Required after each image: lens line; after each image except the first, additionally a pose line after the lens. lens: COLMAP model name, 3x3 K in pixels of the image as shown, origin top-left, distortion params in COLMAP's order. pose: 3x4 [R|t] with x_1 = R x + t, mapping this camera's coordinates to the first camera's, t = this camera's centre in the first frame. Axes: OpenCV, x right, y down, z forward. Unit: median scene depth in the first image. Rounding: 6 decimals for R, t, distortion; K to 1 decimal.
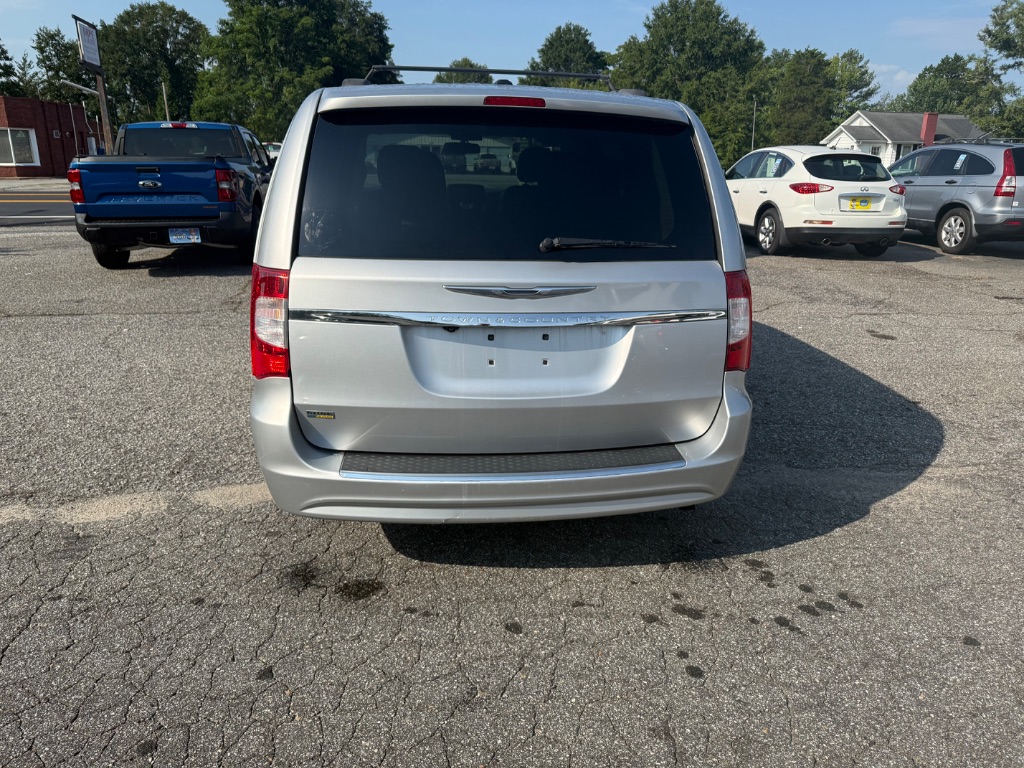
lens RADIAL K [[753.3, 0, 521.4], [0, 753.3, 390.8], [0, 0, 1]] dist [0.042534, -0.031445]
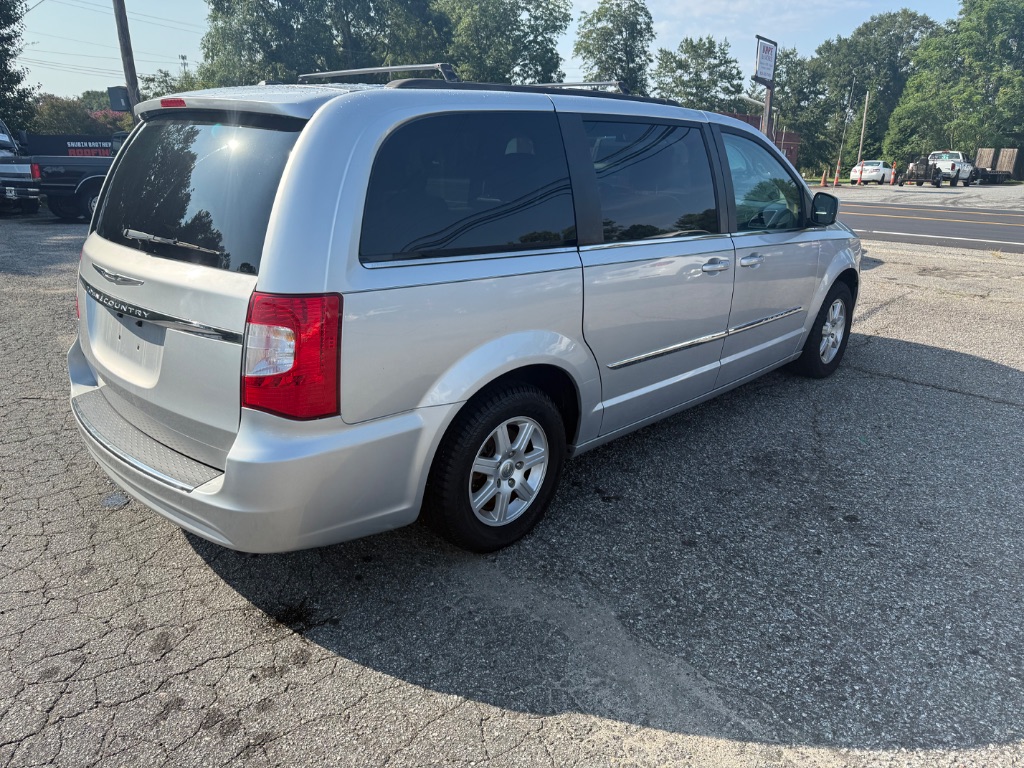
lens RADIAL K [[753.3, 0, 521.4], [0, 753.3, 390.8], [0, 0, 1]] dist [0.042534, -0.031445]
pose [[0.608360, 0.248709, -0.753685, 0.102738], [-0.257490, 0.960115, 0.108988, -0.020194], [0.750731, 0.127762, 0.648136, 0.063398]]
